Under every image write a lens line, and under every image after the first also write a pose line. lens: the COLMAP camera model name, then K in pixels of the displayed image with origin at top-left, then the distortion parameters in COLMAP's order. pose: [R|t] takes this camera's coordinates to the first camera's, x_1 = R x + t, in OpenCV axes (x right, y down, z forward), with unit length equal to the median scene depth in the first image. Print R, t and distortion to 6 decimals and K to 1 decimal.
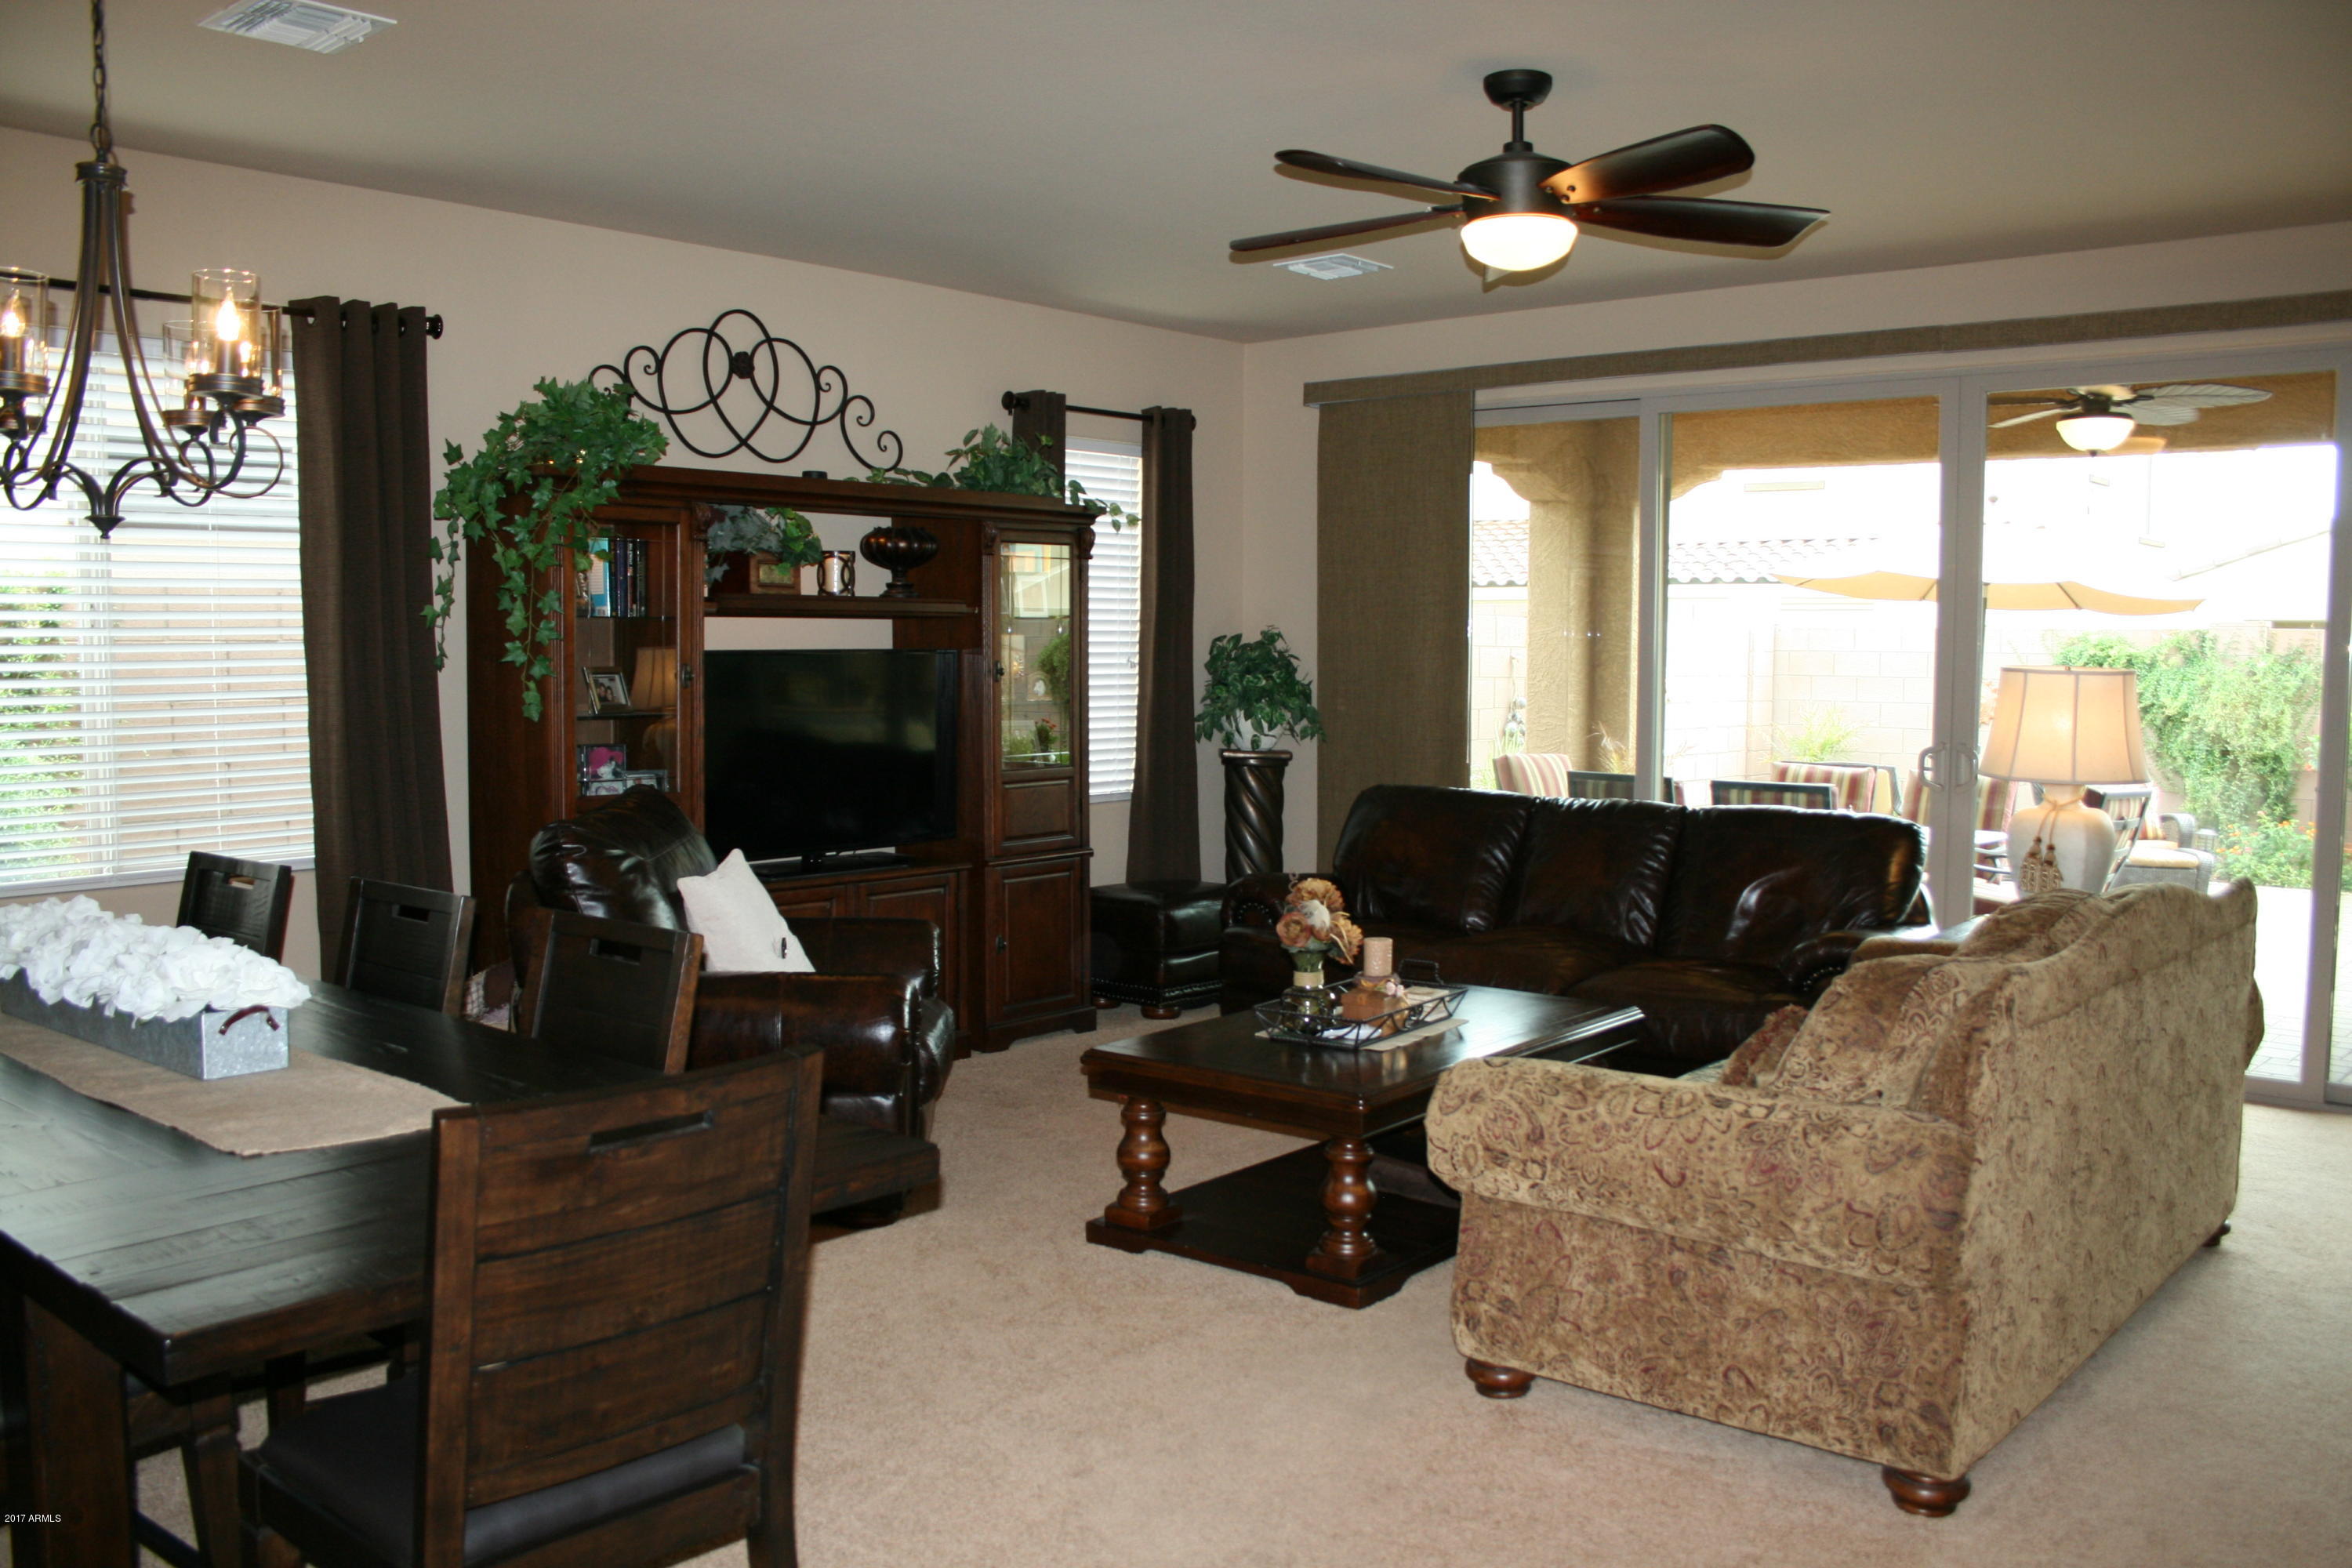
lens RADIAL K [[1937.2, 0, 1175.3], [0, 1937.2, 779.8], [0, 0, 1]] dist [-0.060492, 0.010073]
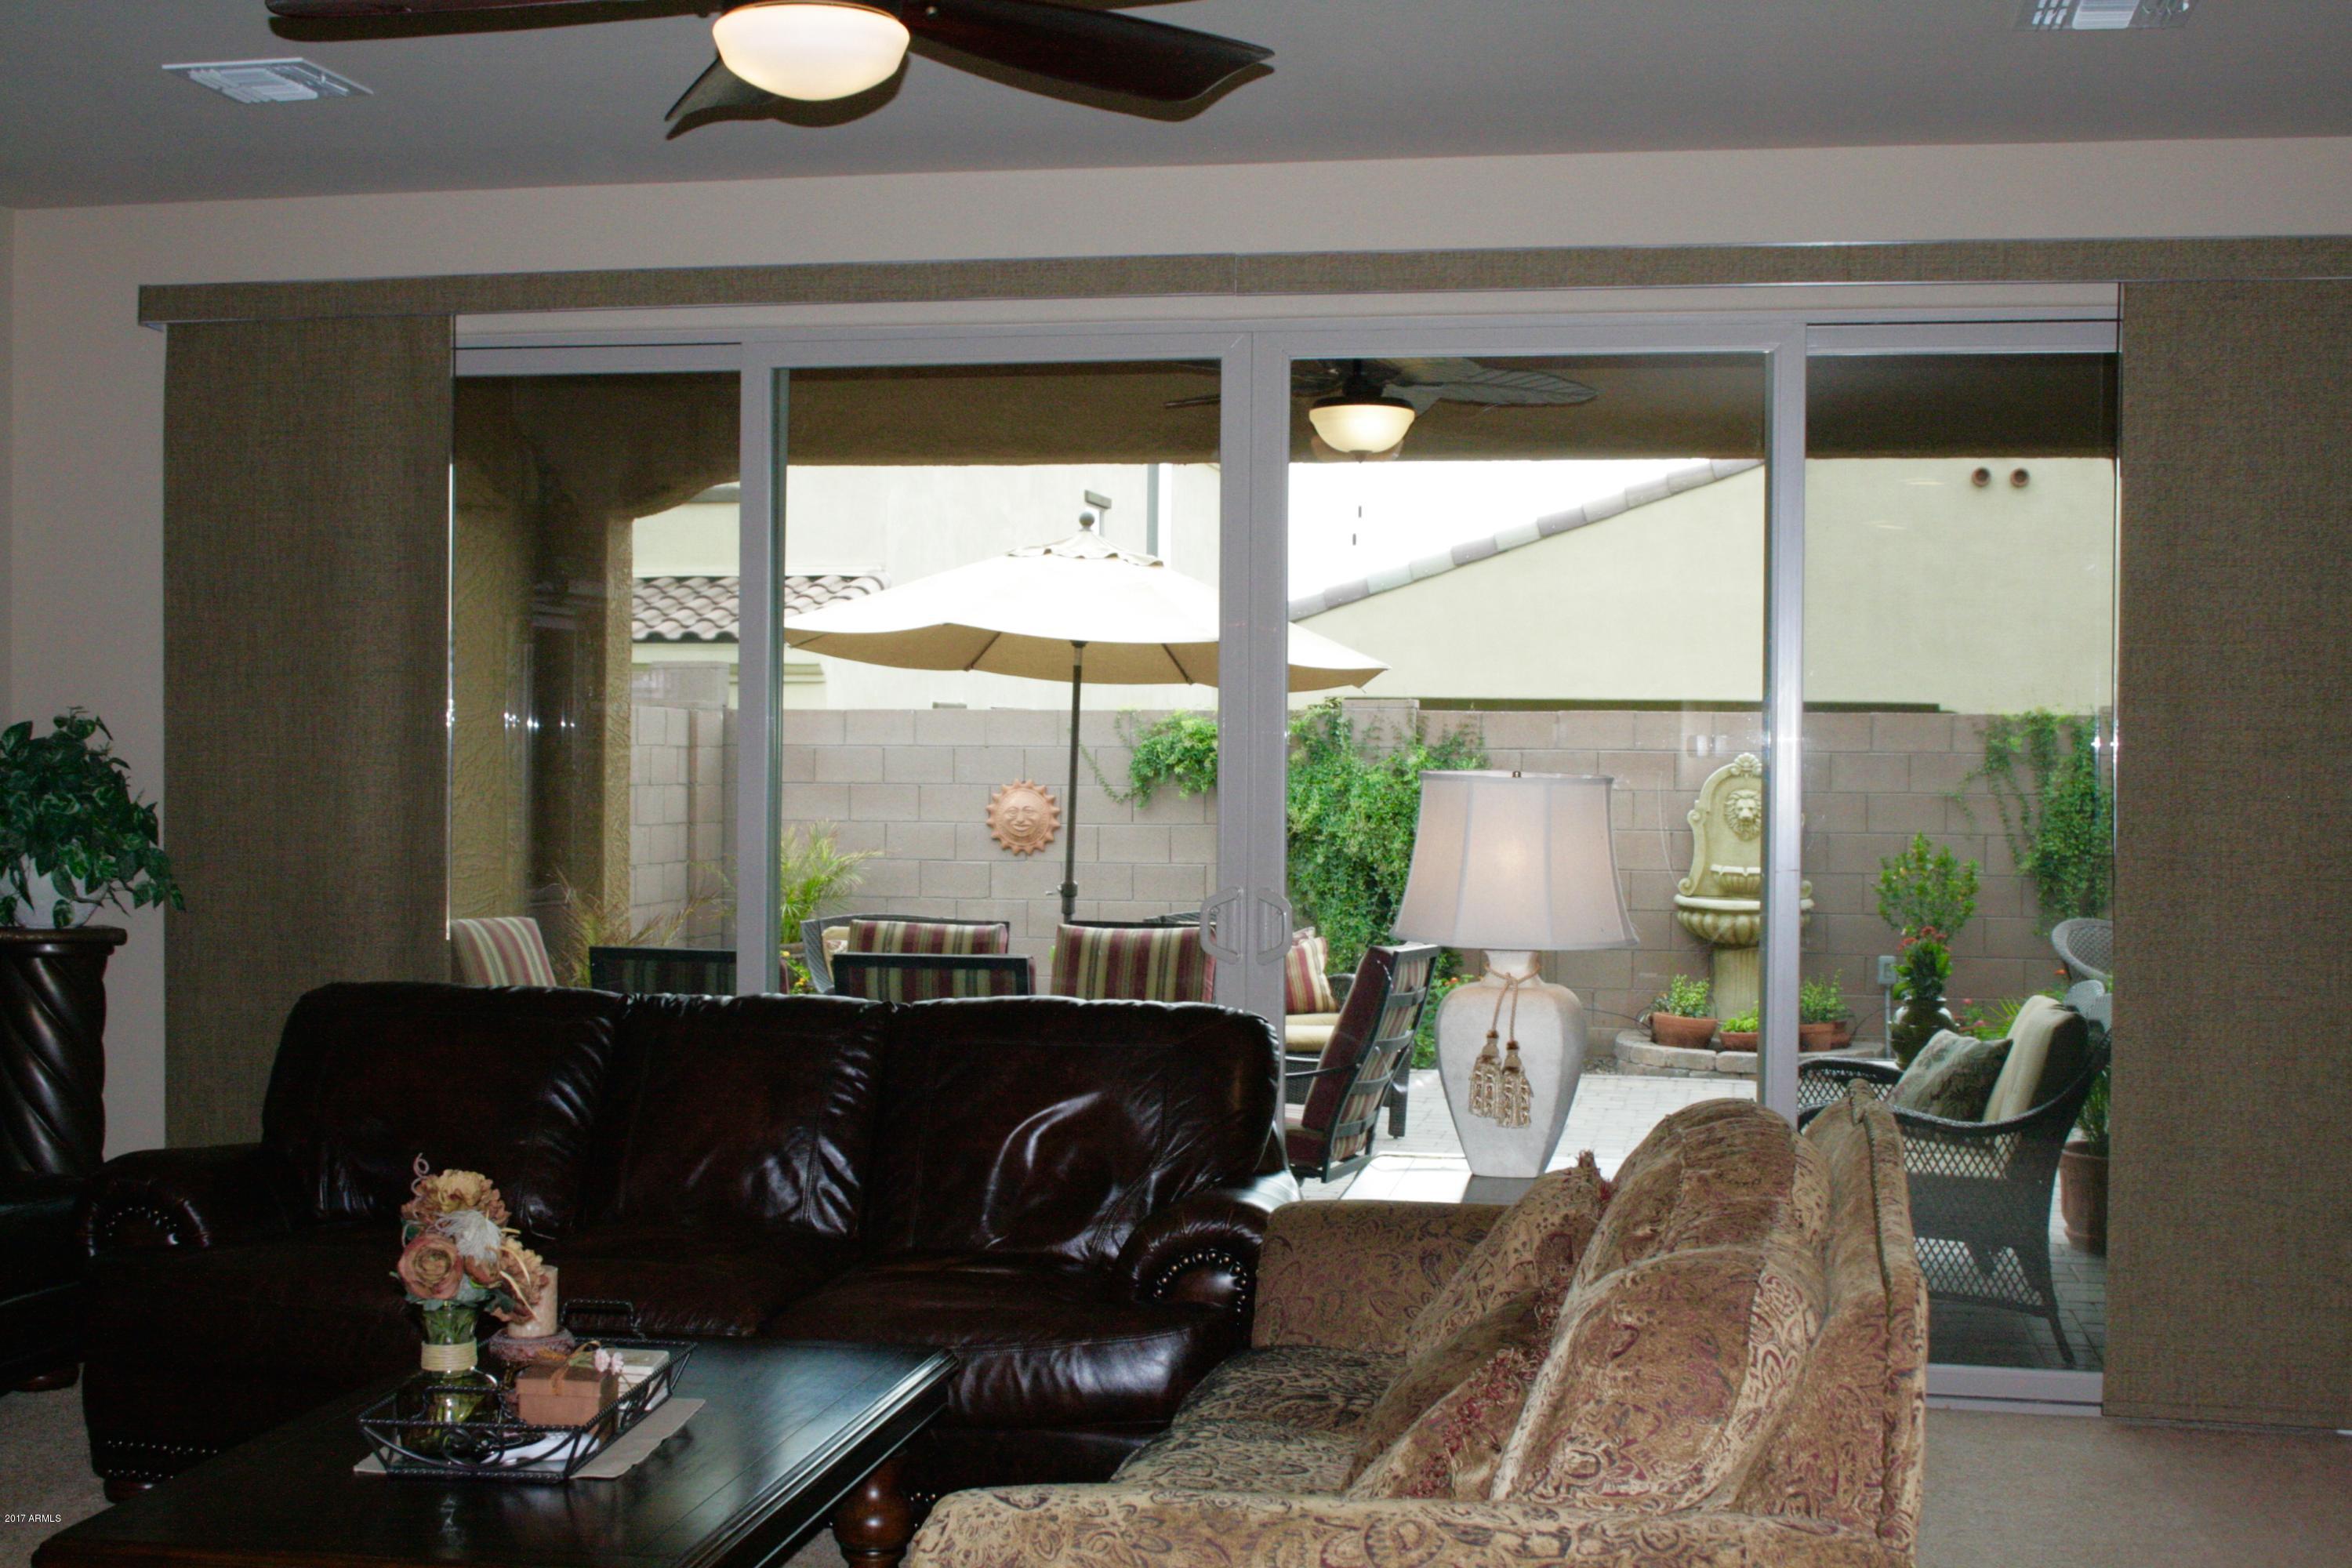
lens RADIAL K [[3020.6, 0, 1175.4], [0, 3020.6, 791.4], [0, 0, 1]] dist [-0.017975, 0.000000]
pose [[0.891403, -0.009800, 0.453105, -0.068602], [0.032969, 0.998520, -0.043264, -0.006477], [-0.452010, 0.053504, 0.890407, 0.073328]]
